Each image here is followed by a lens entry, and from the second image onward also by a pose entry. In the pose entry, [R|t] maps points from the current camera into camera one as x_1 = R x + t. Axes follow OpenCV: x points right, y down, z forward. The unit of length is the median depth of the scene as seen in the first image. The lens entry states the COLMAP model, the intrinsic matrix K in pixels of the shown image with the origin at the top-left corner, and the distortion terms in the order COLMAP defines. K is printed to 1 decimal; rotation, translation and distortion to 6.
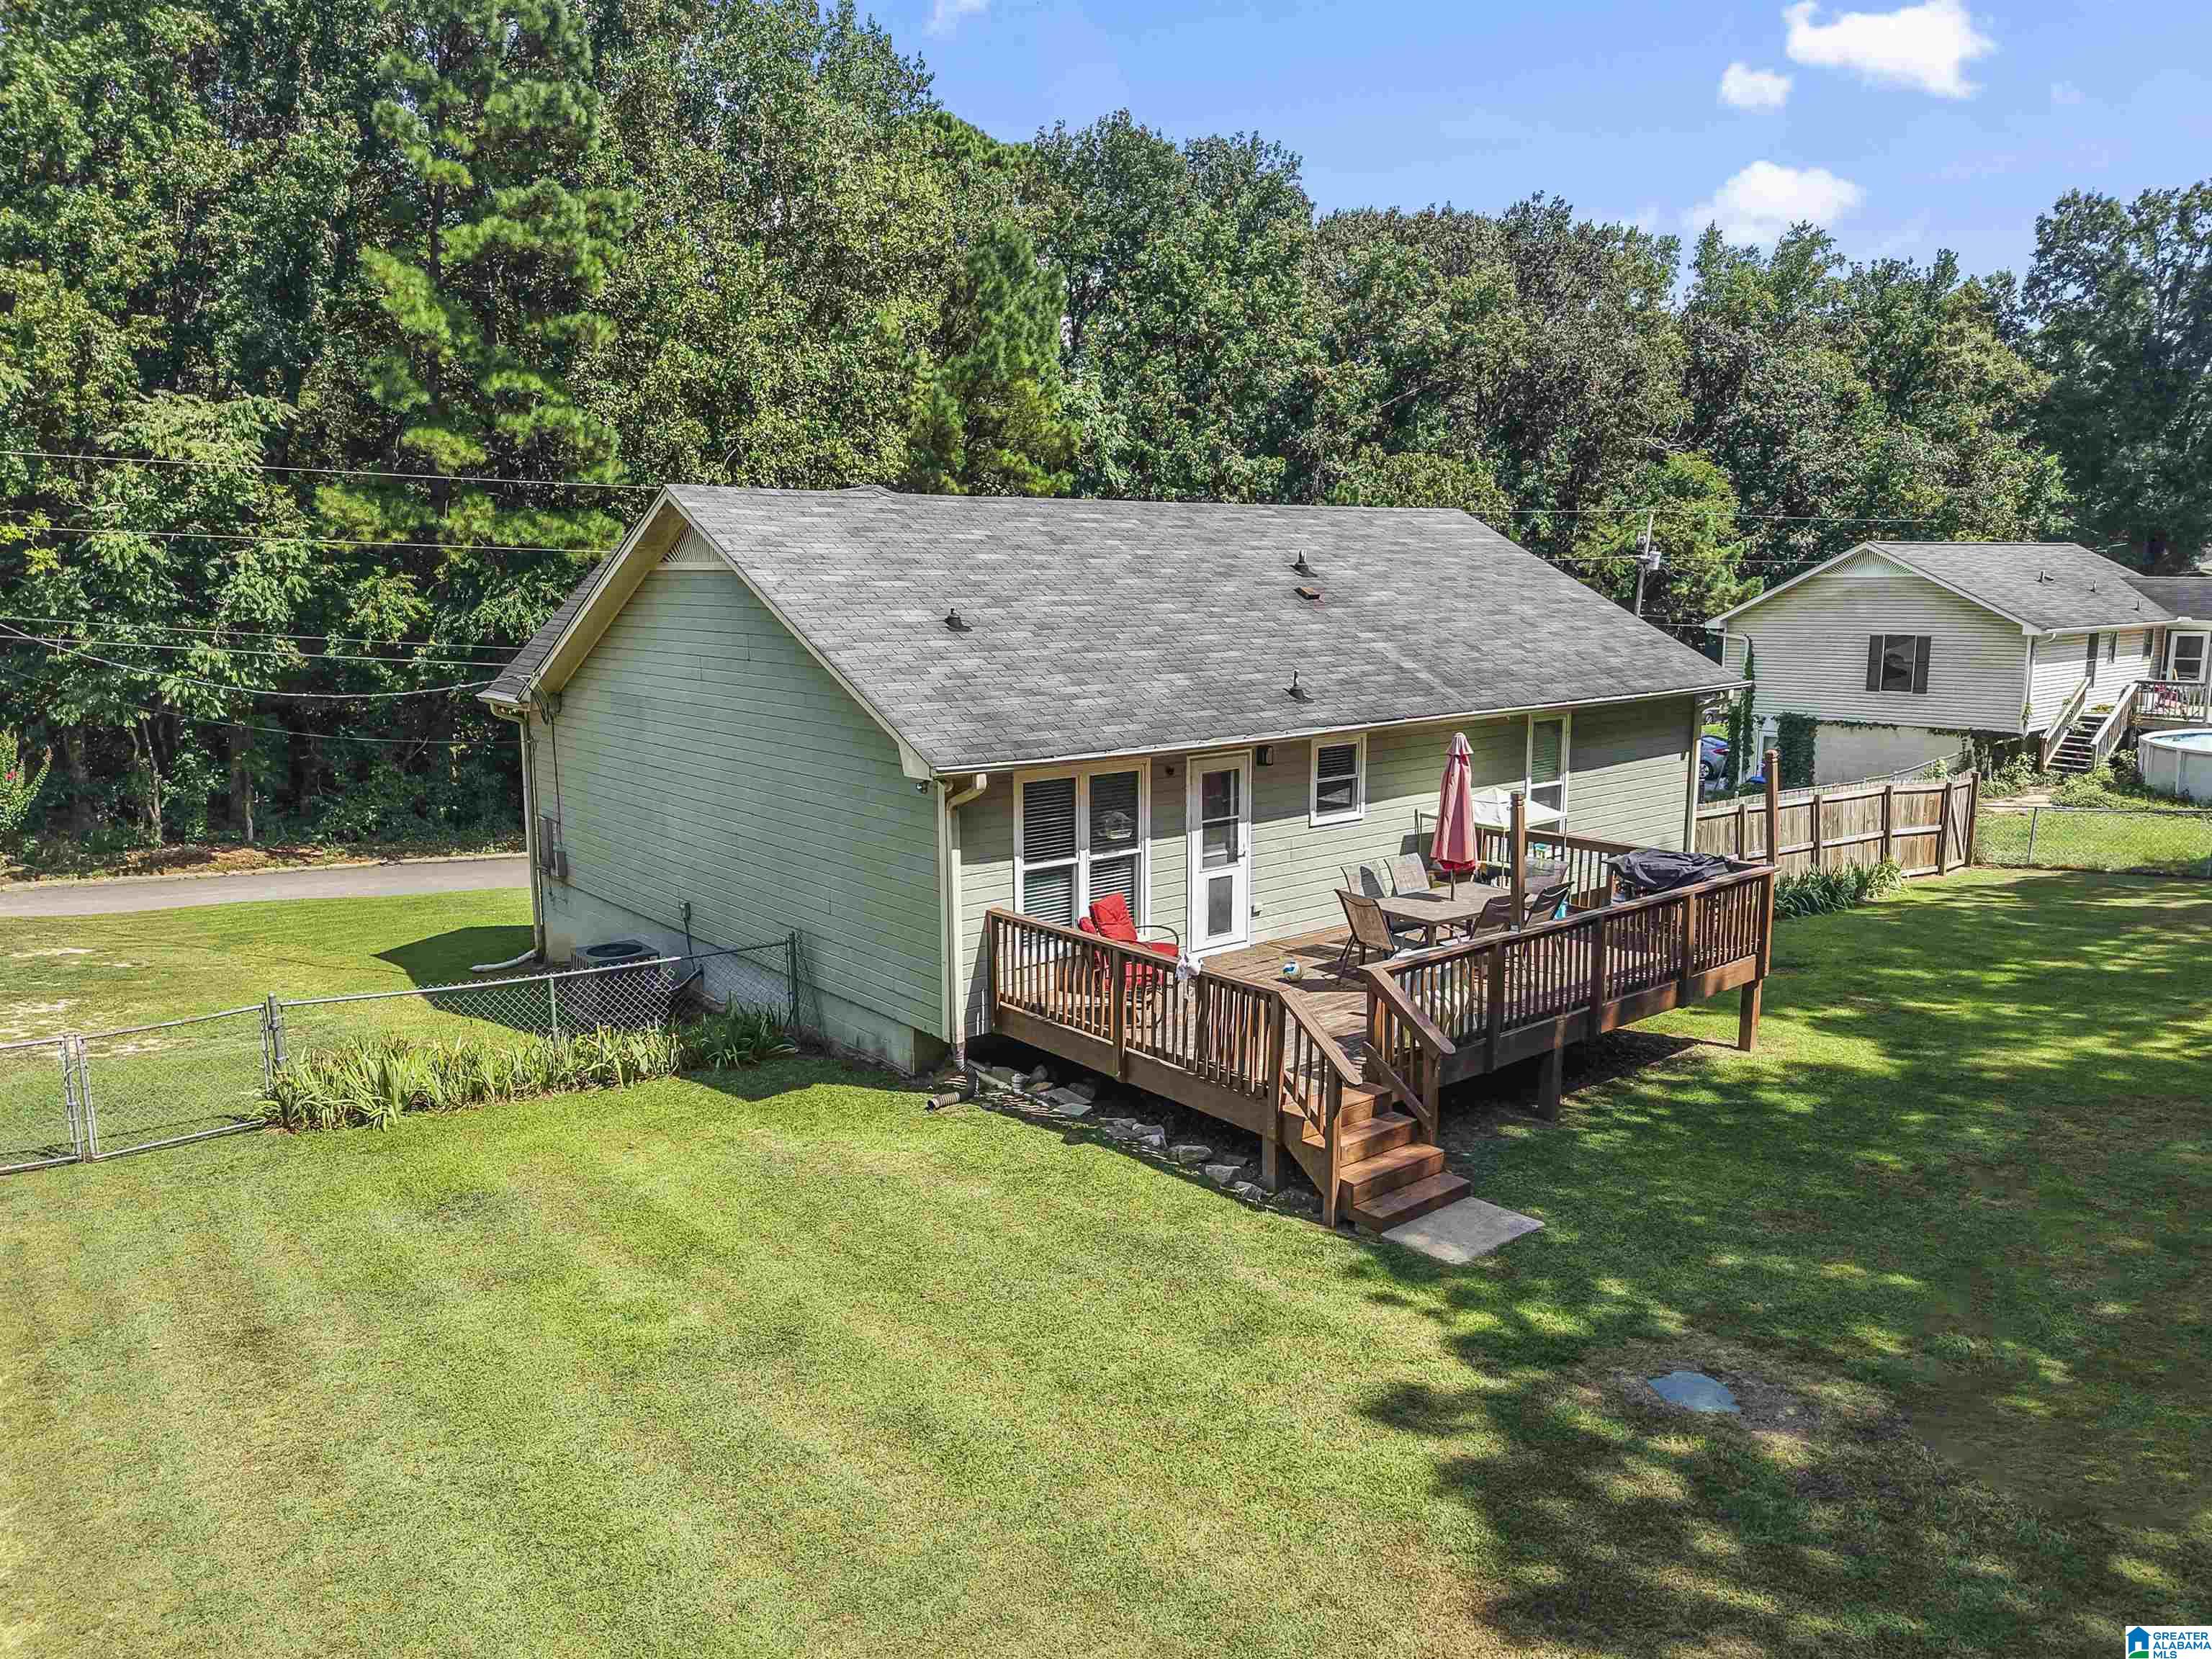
lens RADIAL K [[1512.3, 0, 1128.3], [0, 1512.3, 824.0], [0, 0, 1]] dist [0.010198, -0.005316]
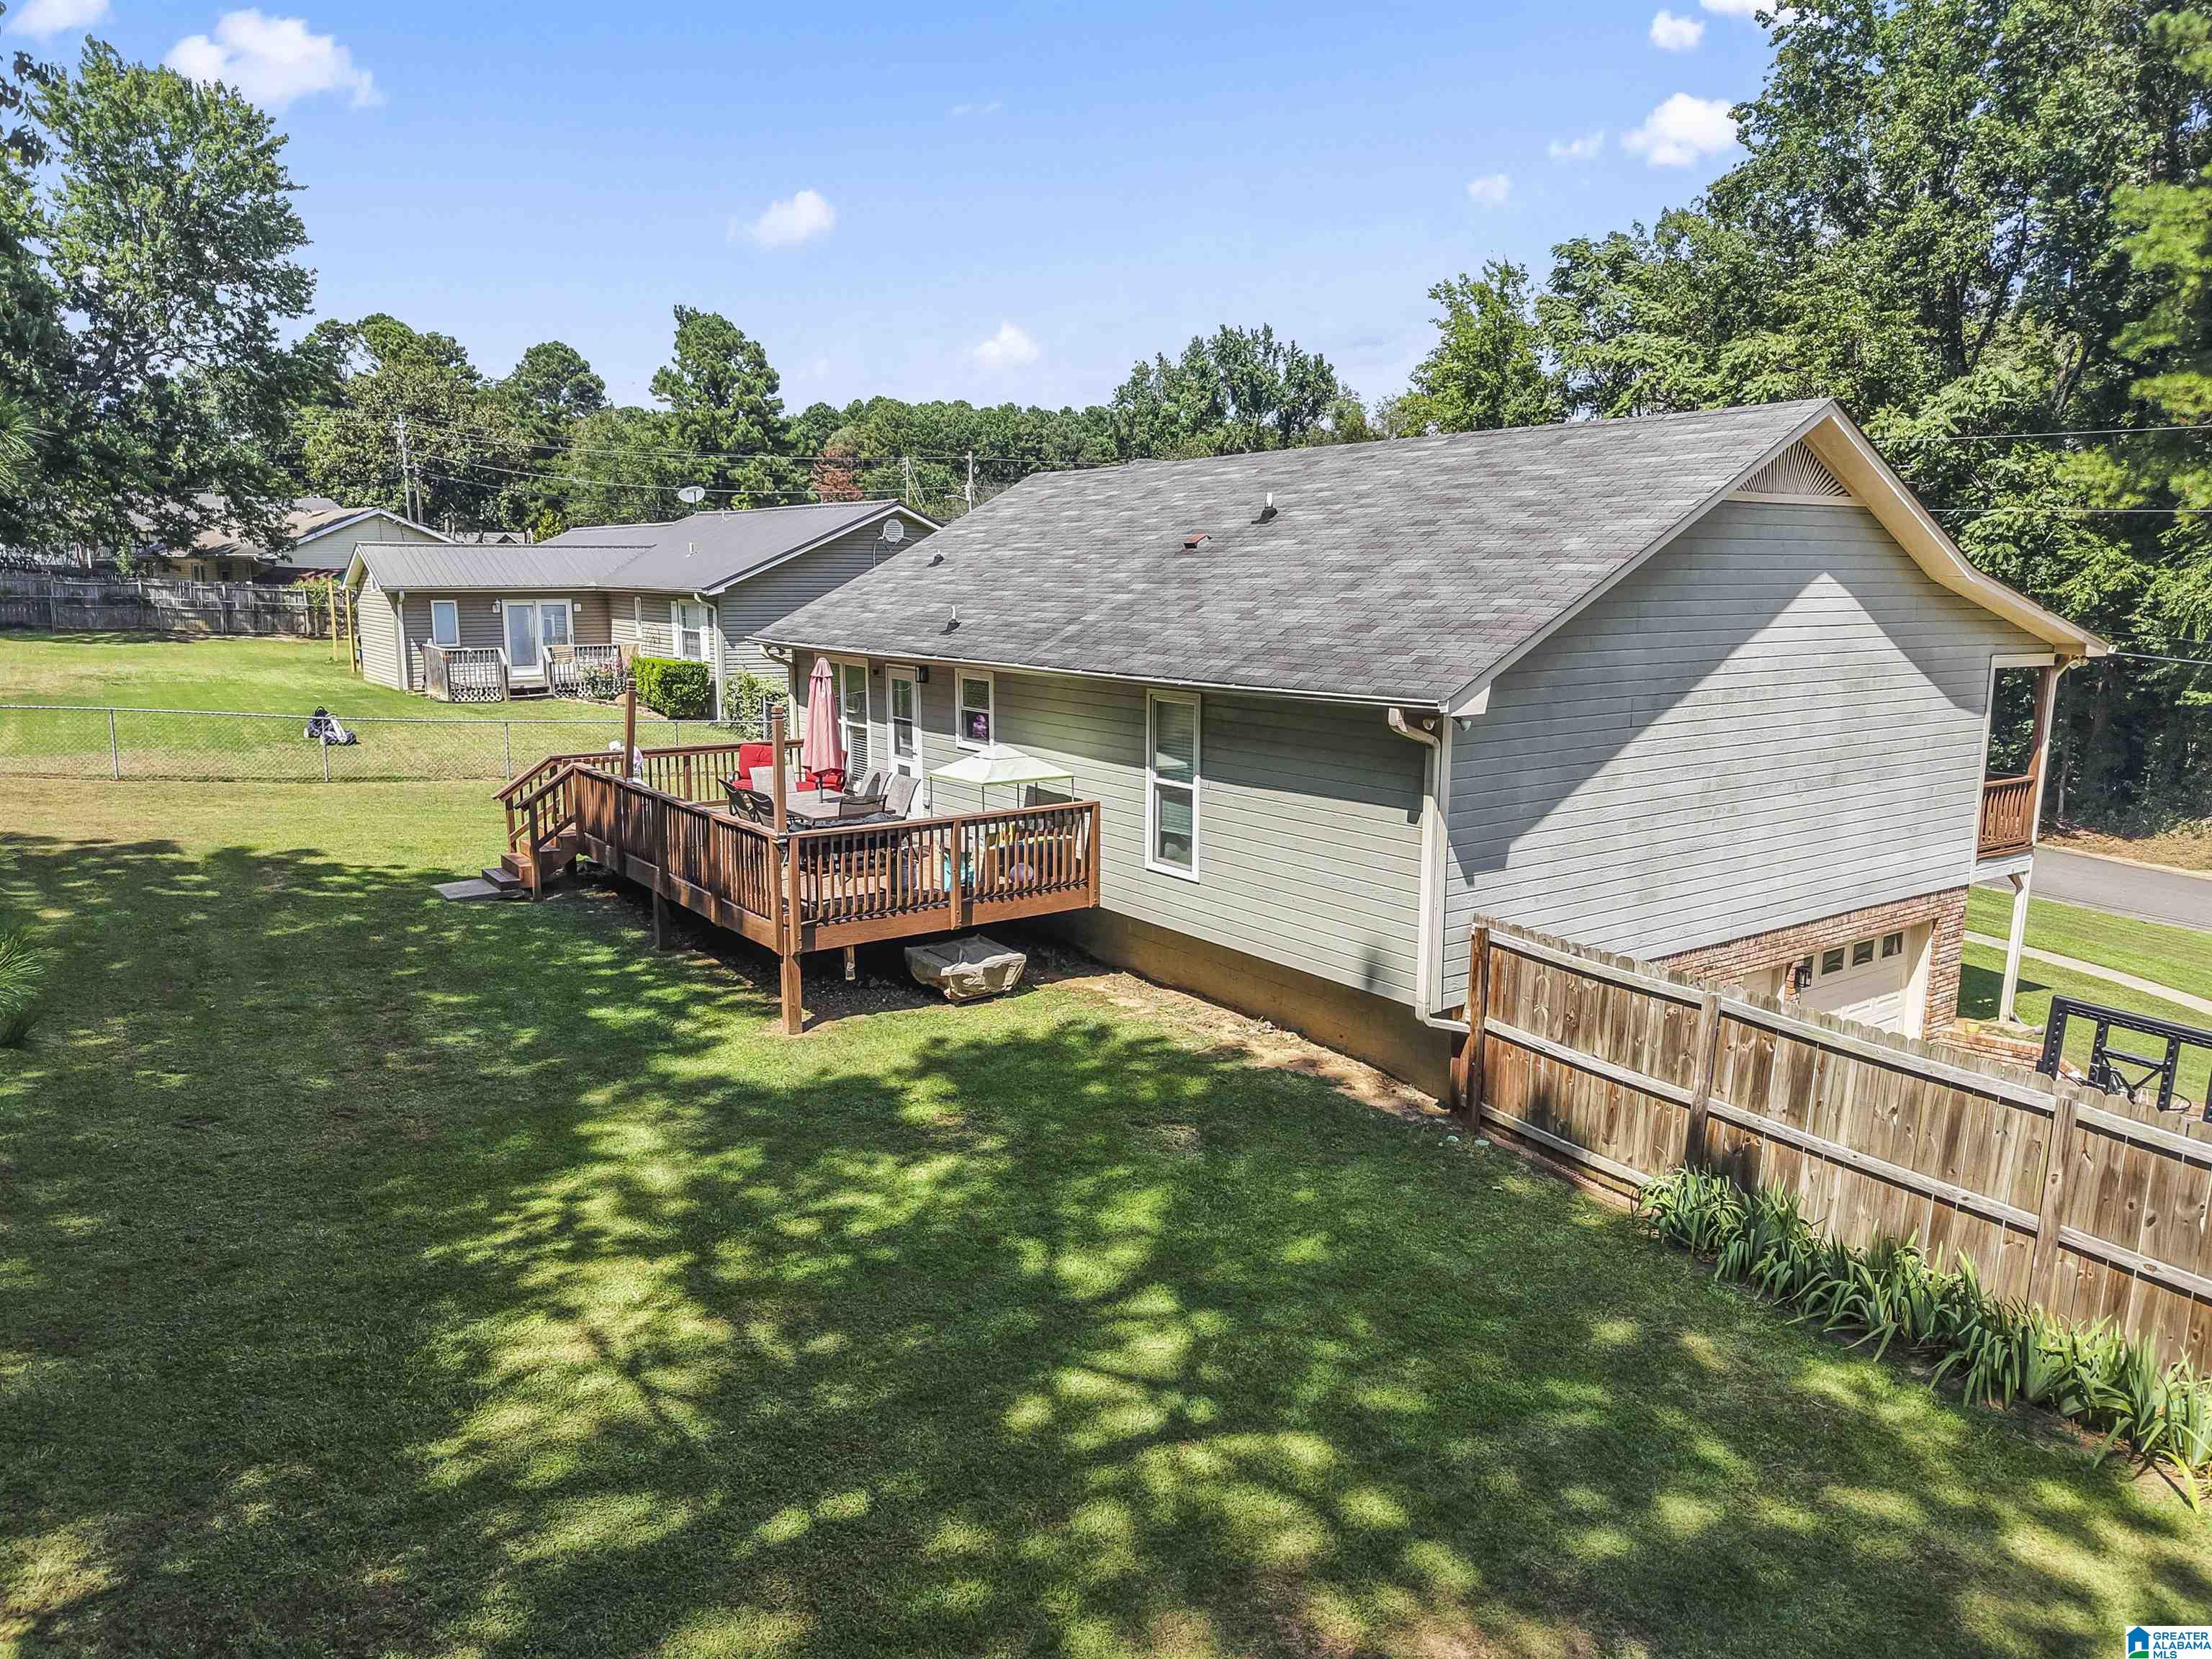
lens RADIAL K [[1512.3, 0, 1128.3], [0, 1512.3, 824.0], [0, 0, 1]] dist [0.010198, -0.005316]
pose [[-0.067872, 0.171384, -0.982864, 1.285135], [-0.162736, 0.970040, 0.180386, -0.173405], [0.984333, 0.172190, -0.037948, 1.230128]]
